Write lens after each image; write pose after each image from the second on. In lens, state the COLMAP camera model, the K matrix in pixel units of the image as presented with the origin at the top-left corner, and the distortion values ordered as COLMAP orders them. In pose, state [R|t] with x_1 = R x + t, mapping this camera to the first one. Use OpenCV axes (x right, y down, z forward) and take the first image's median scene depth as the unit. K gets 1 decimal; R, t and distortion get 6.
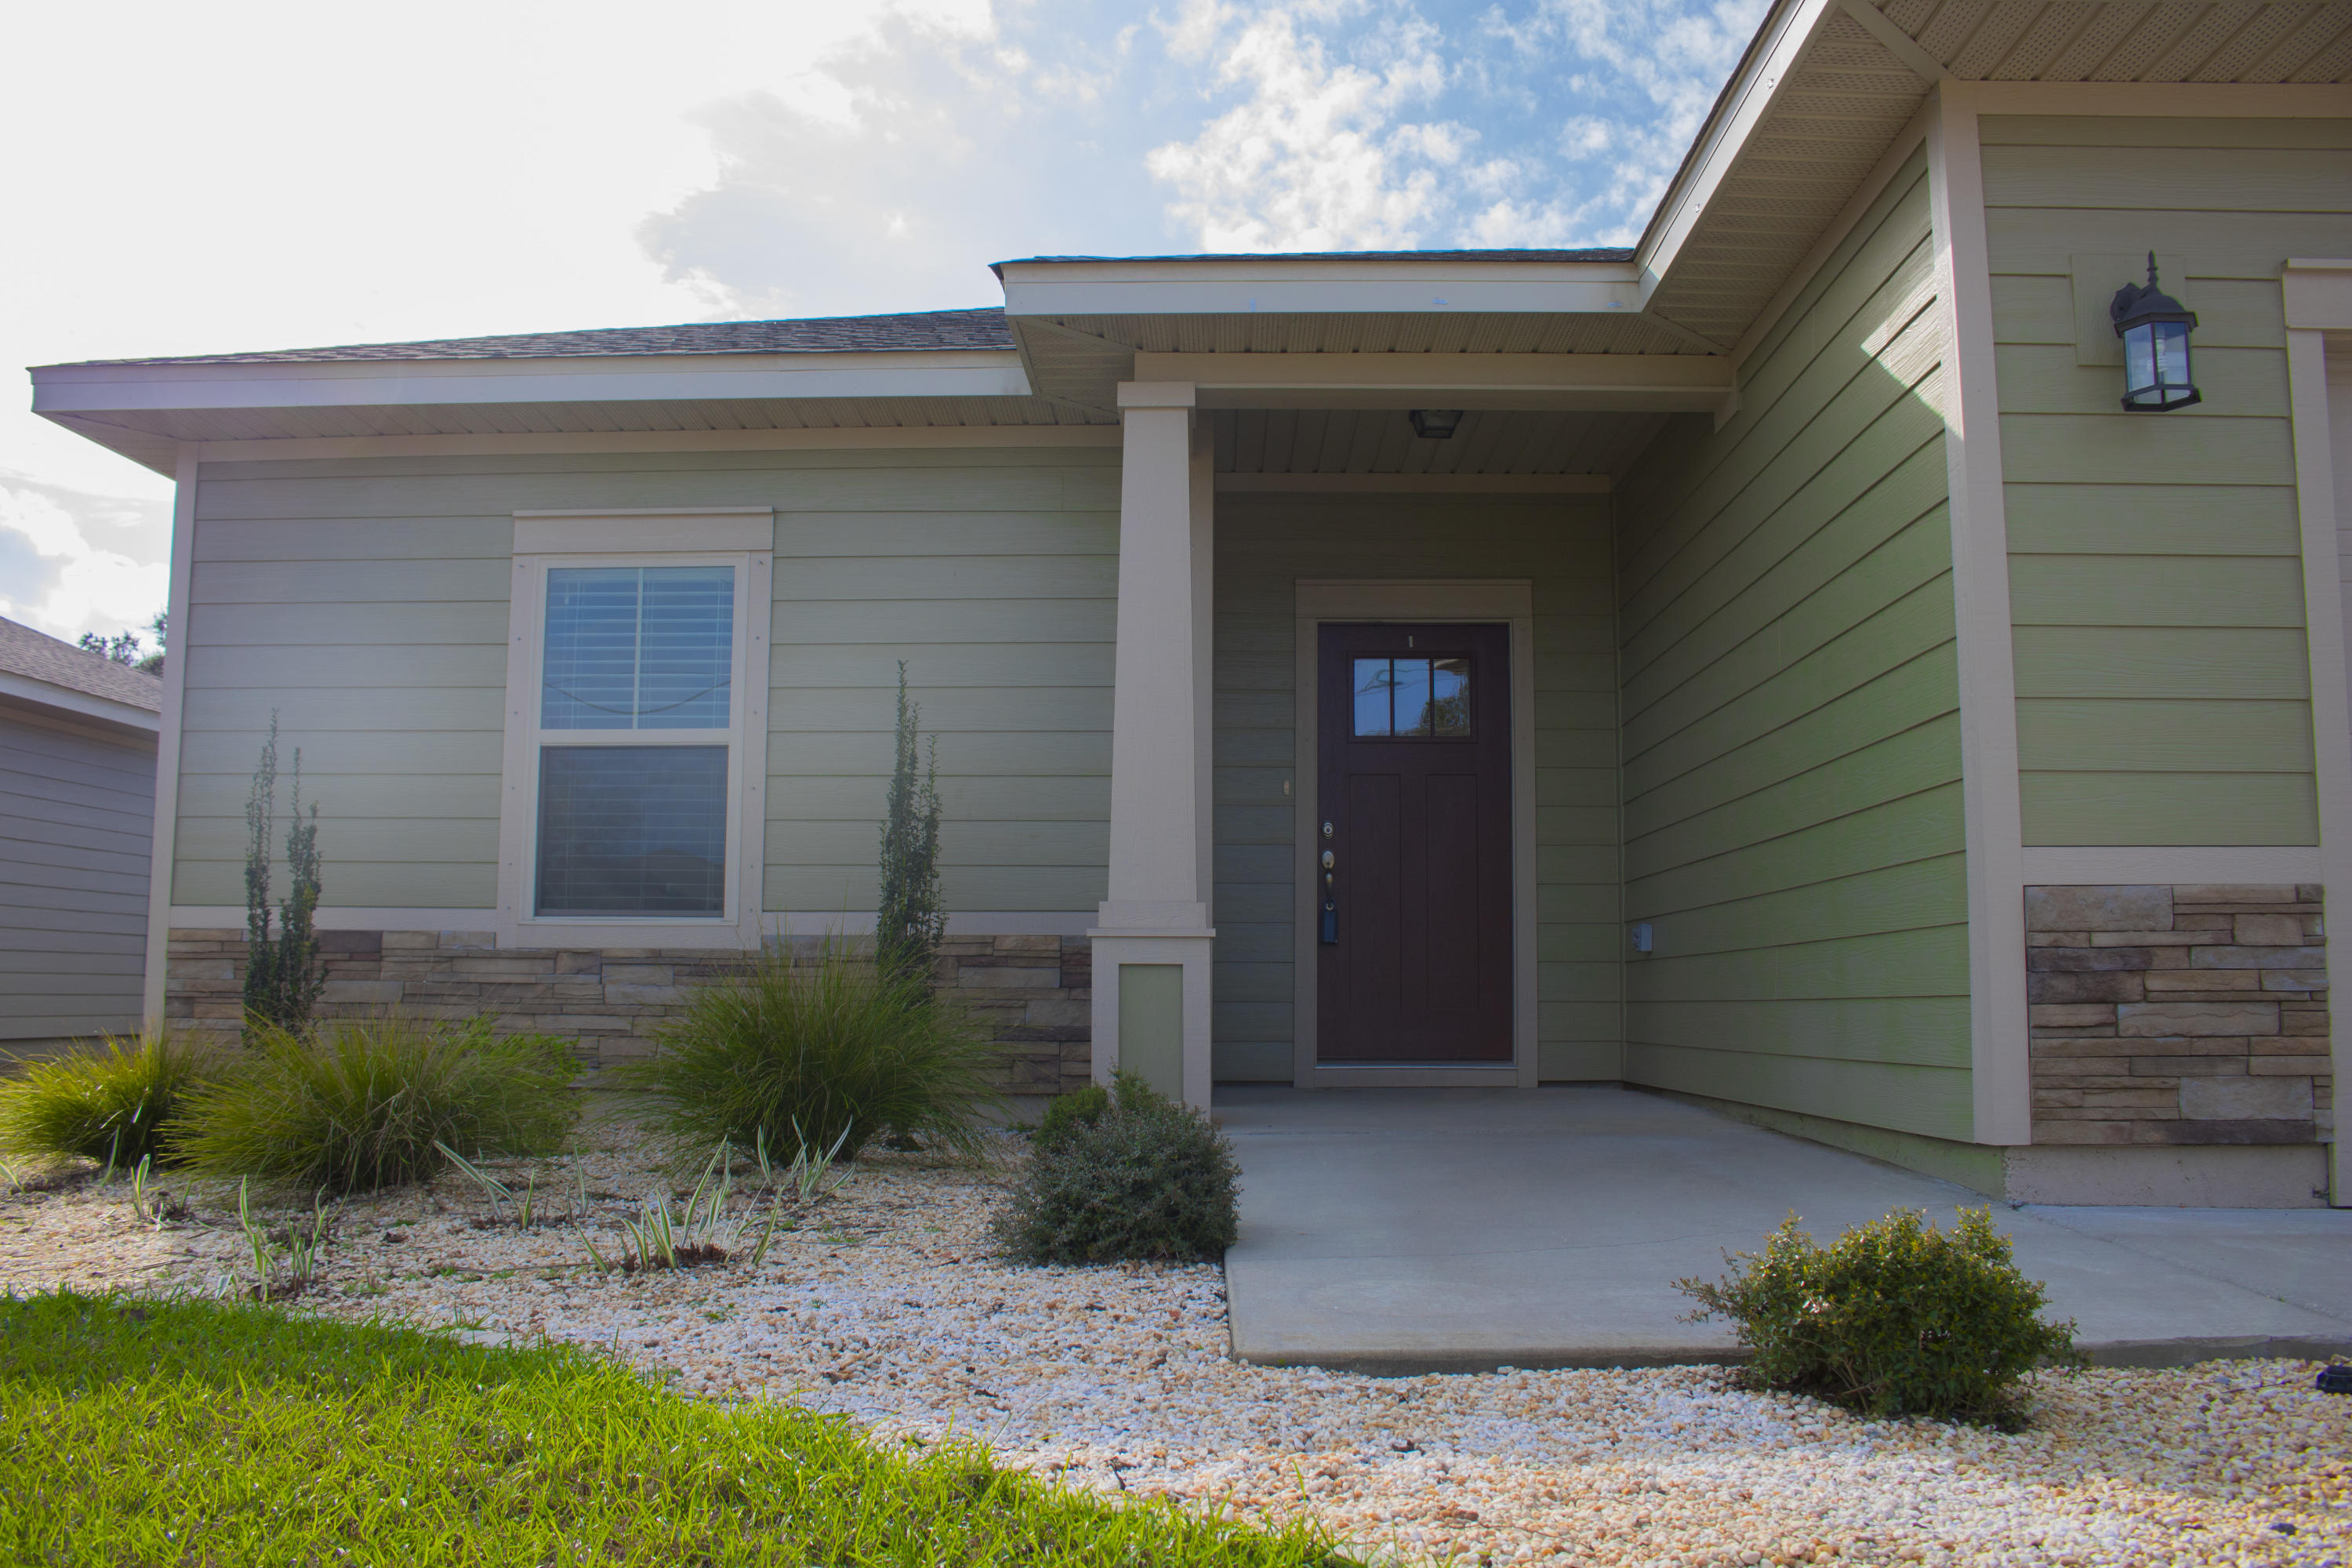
lens RADIAL K [[1928.6, 0, 1176.0], [0, 1928.6, 784.0], [0, 0, 1]] dist [-0.164009, 0.130445]
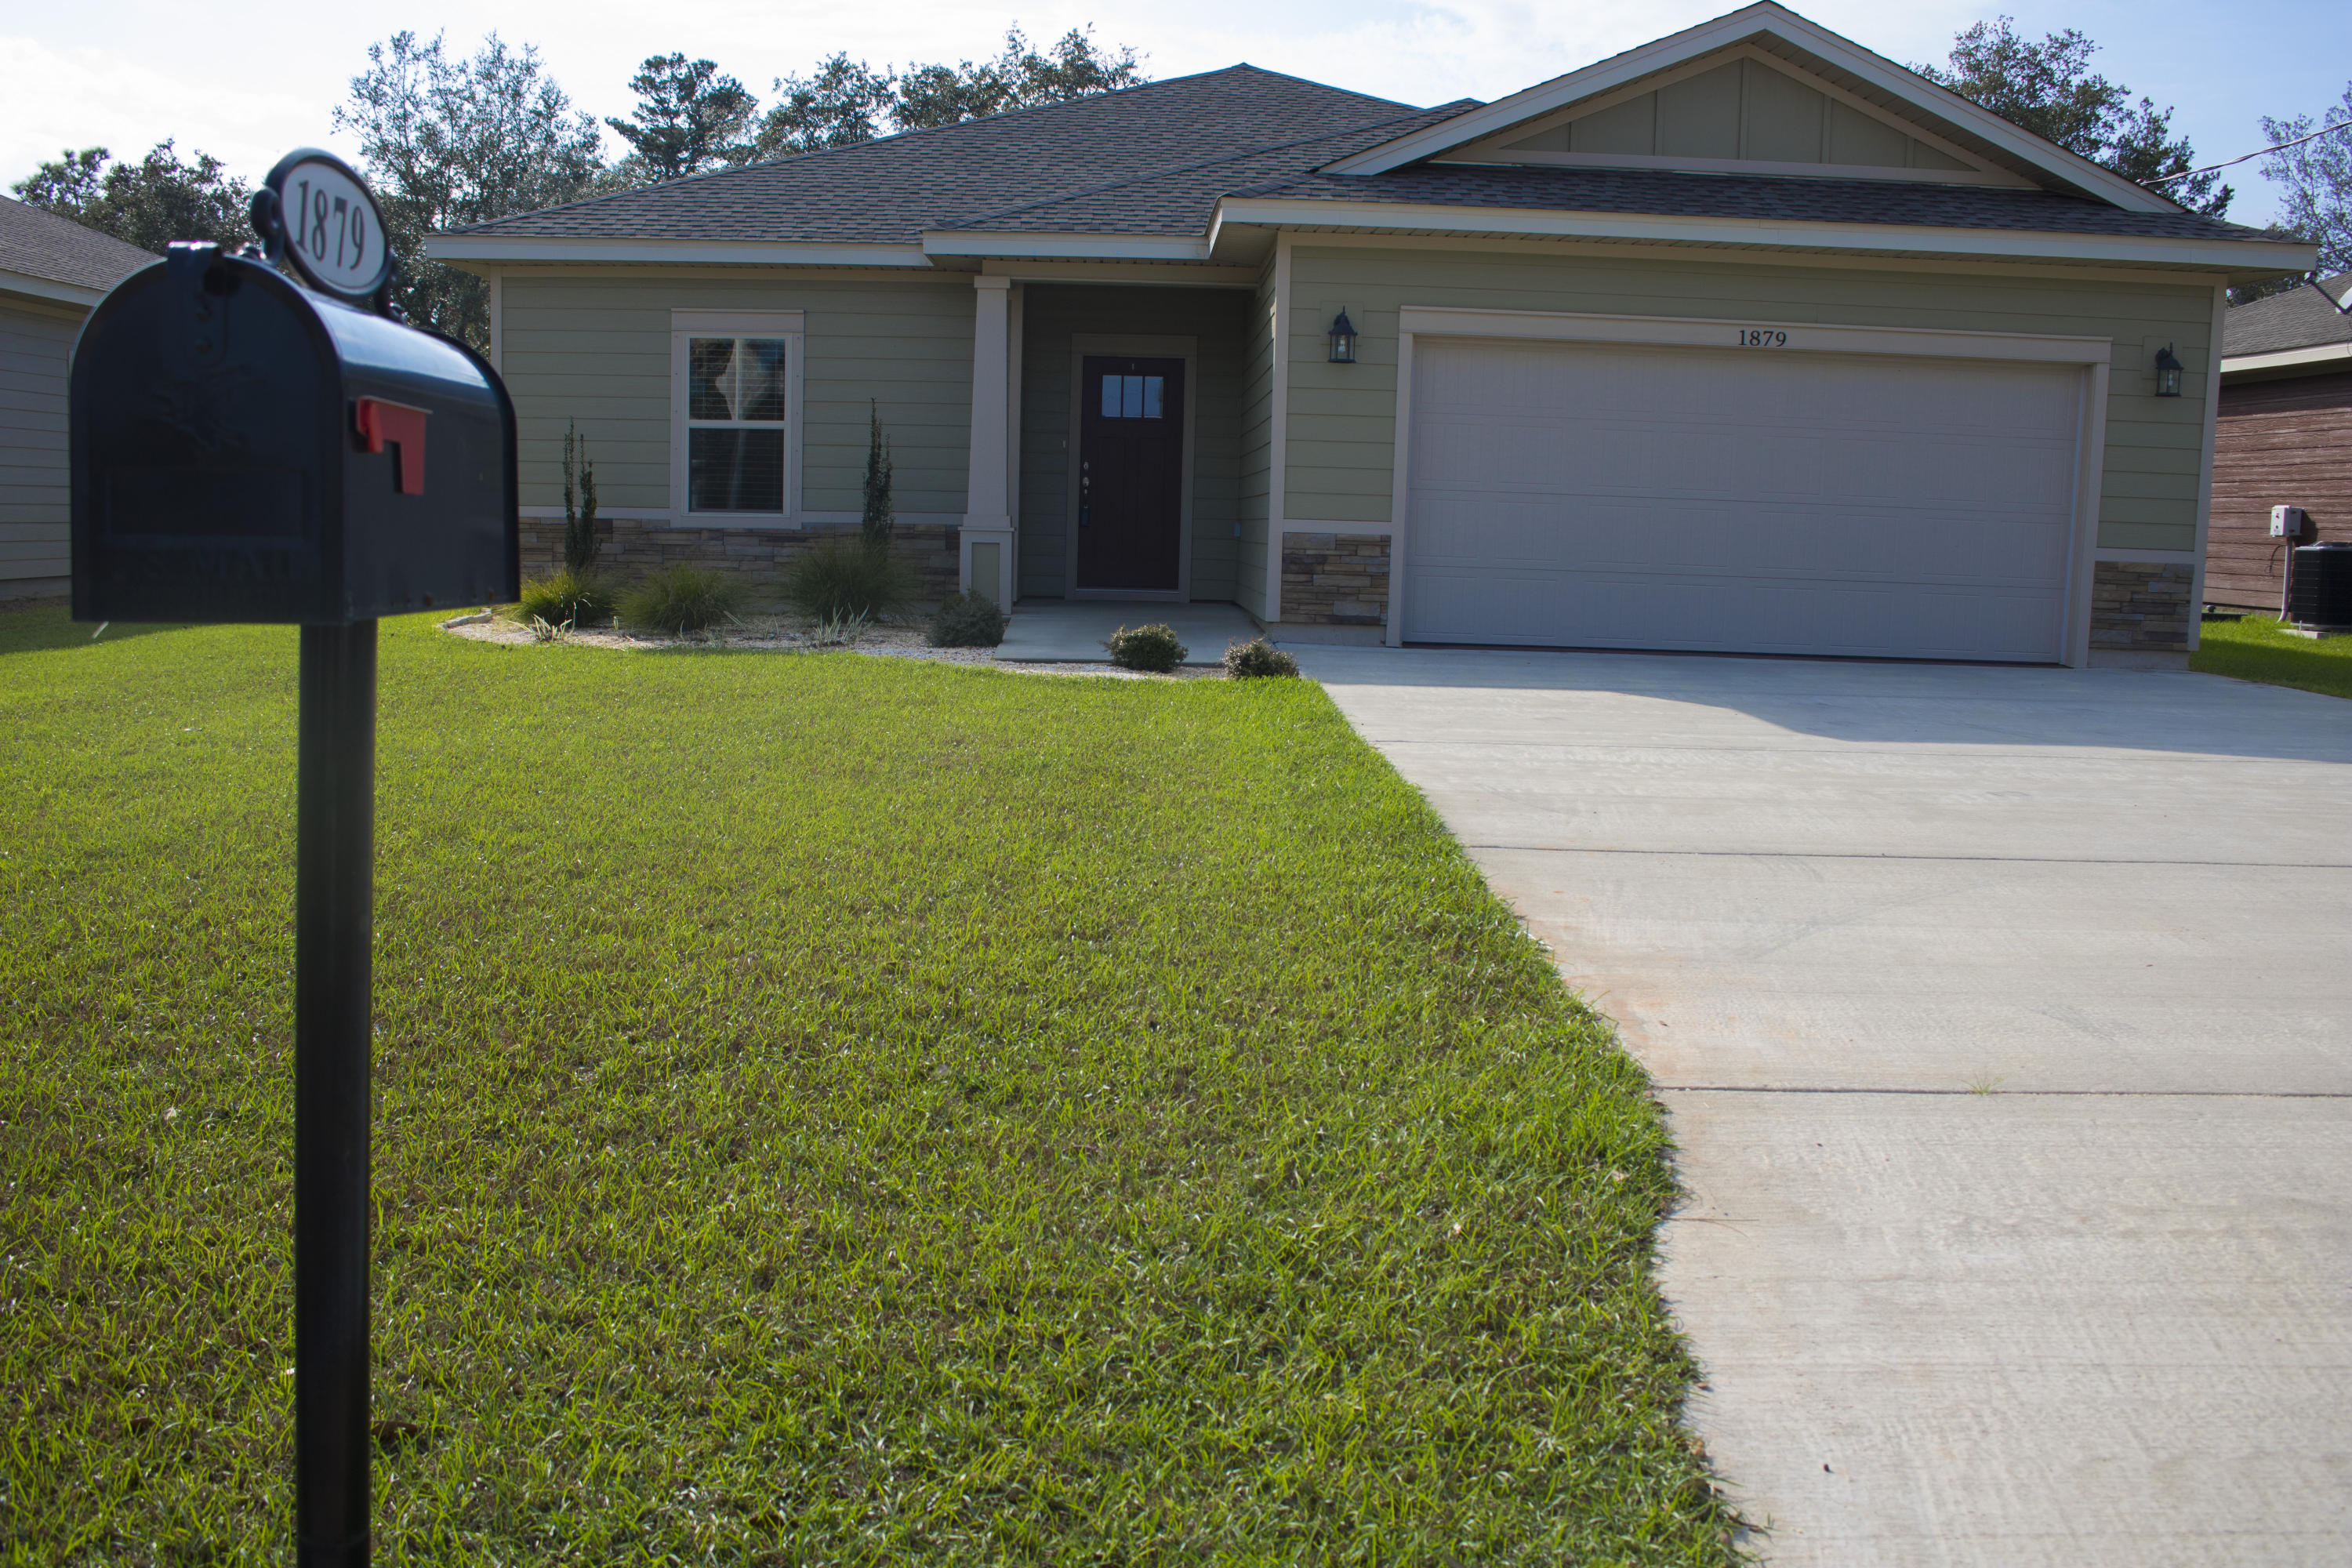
lens RADIAL K [[2280.7, 0, 1176.0], [0, 2280.7, 784.0], [0, 0, 1]] dist [-0.167934, 0.001555]
pose [[0.998719, 0.015904, 0.048034, 0.078471], [-0.026429, 0.973493, 0.227186, -0.221558], [-0.043147, -0.228164, 0.972666, -1.529351]]
